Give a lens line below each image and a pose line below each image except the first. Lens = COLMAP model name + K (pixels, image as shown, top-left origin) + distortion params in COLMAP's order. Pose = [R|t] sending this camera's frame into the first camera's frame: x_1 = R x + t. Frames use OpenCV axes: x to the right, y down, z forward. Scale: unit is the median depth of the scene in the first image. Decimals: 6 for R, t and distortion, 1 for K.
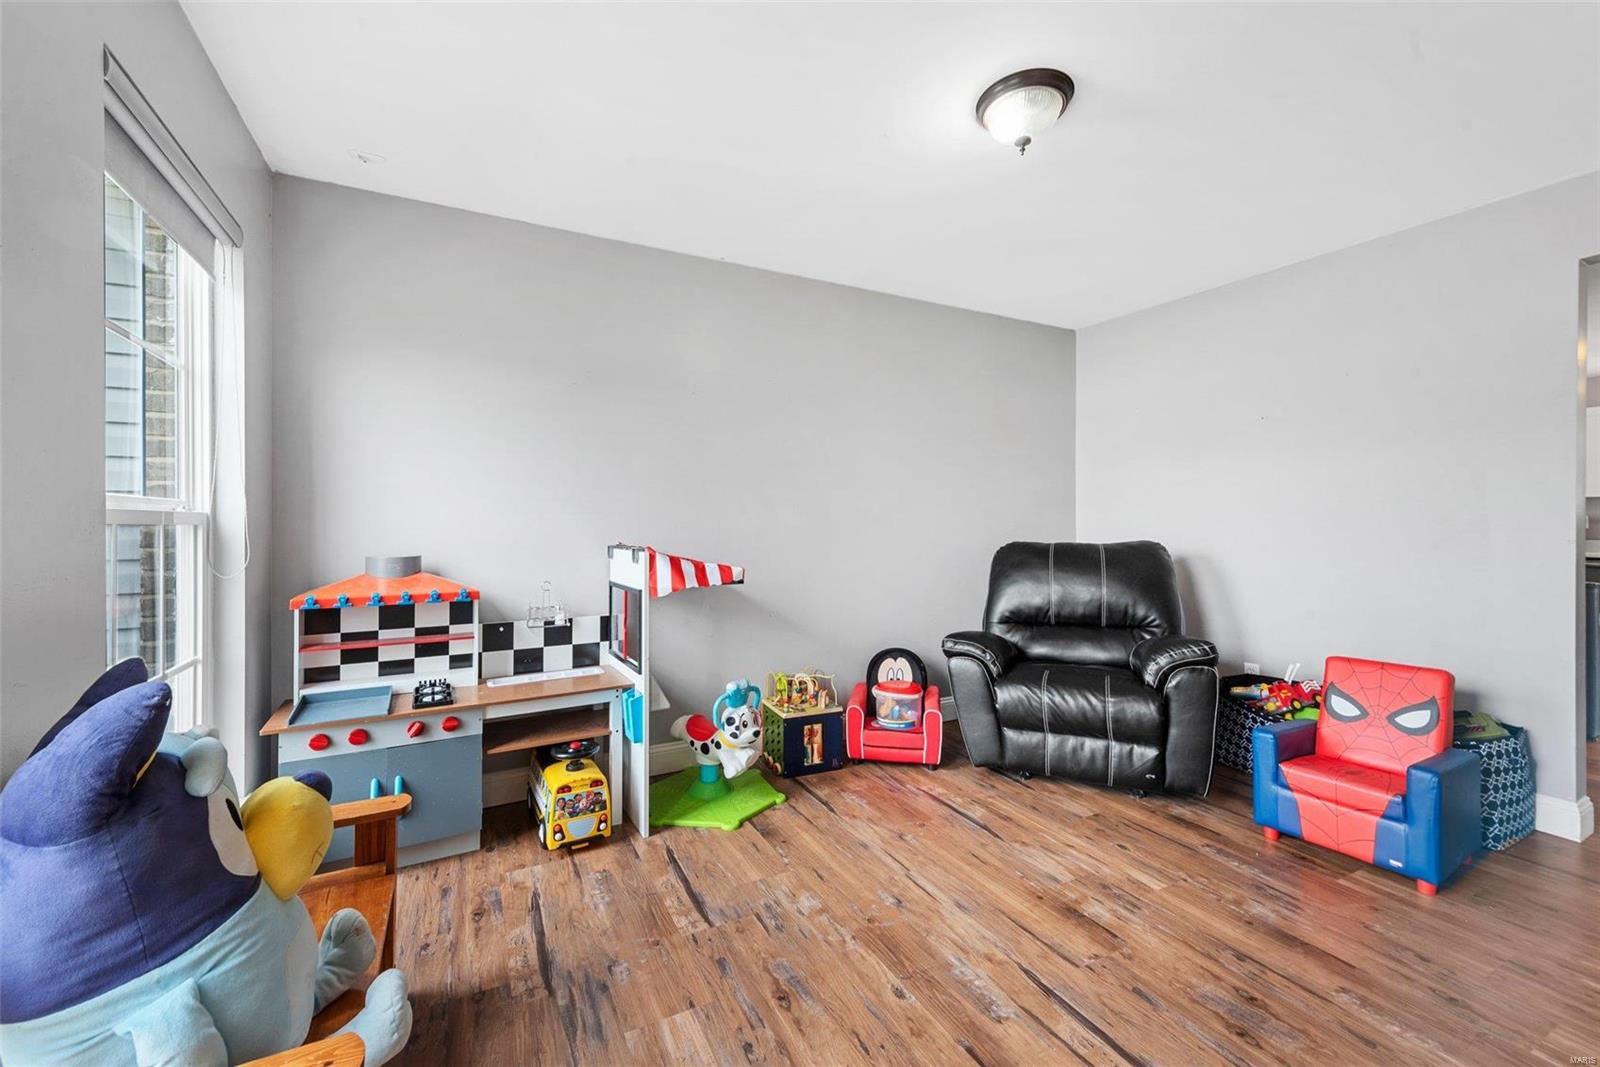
lens RADIAL K [[639.7, 0, 789.6], [0, 639.7, 536.0], [0, 0, 1]] dist [0.017713, -0.001230]
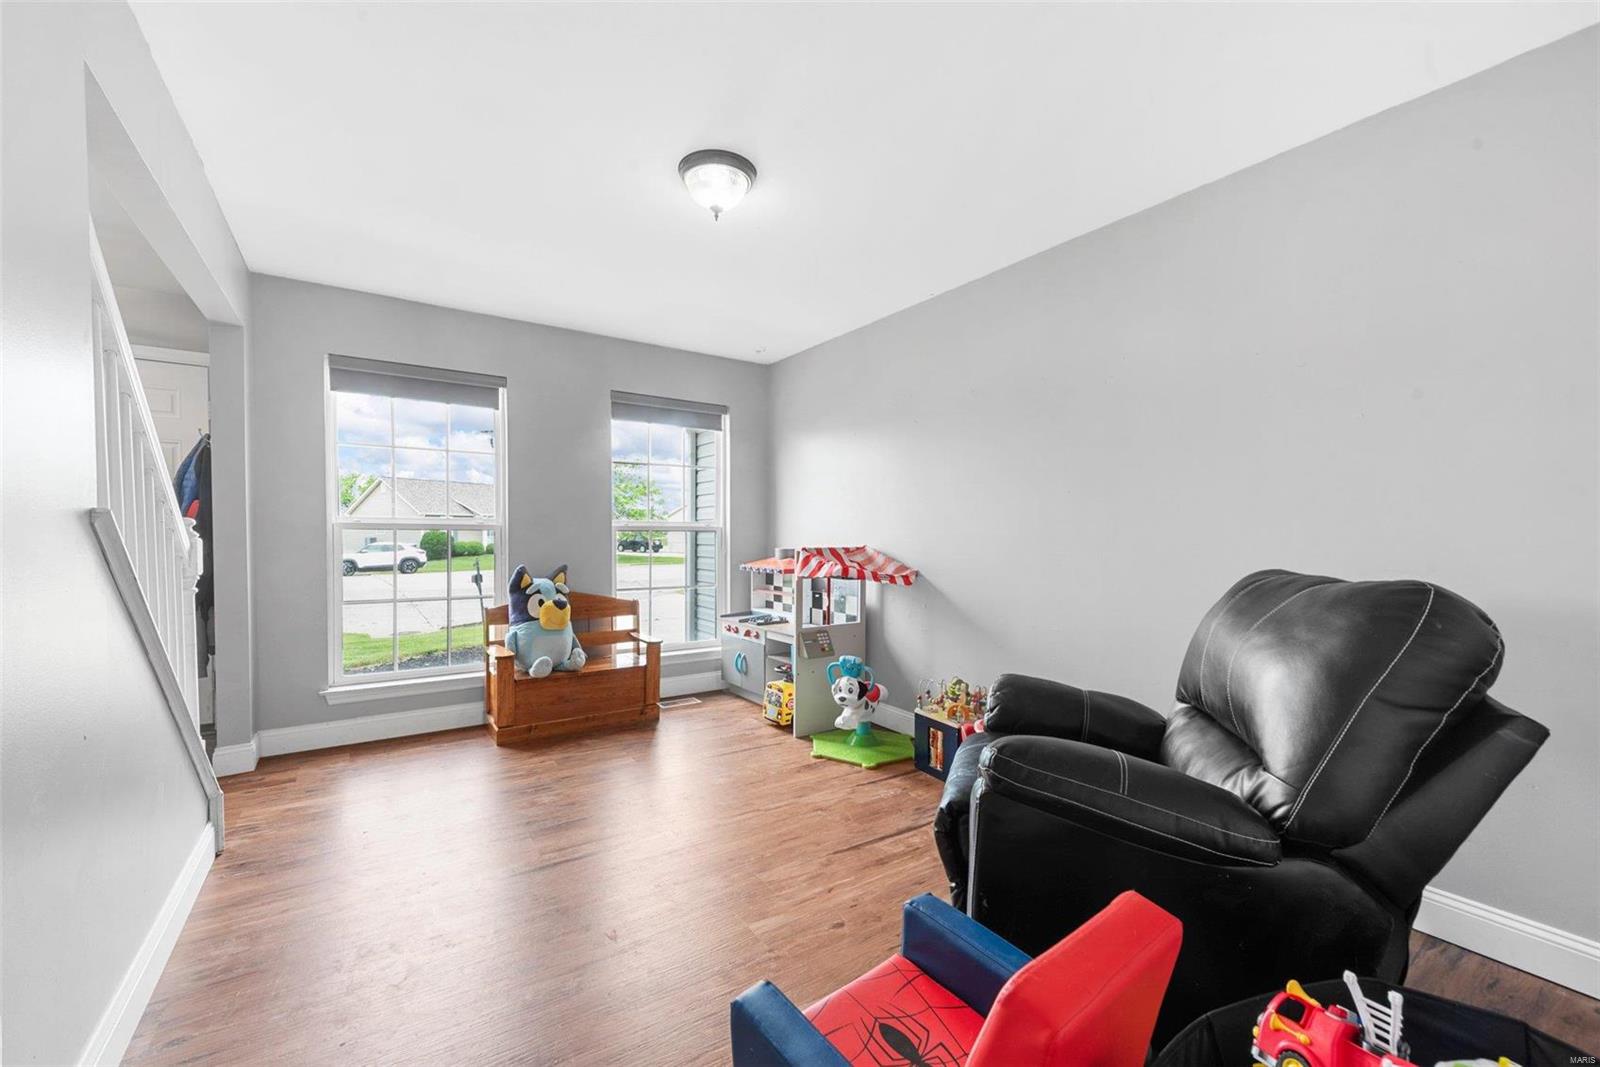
lens RADIAL K [[639.7, 0, 799.2], [0, 639.7, 537.3], [0, 0, 1]] dist [0.017713, -0.001230]
pose [[0.119038, 0.011357, -0.992825, 1.286173], [-0.020325, 0.999753, 0.009000, -0.022005], [0.992682, 0.019107, 0.119240, 0.817901]]
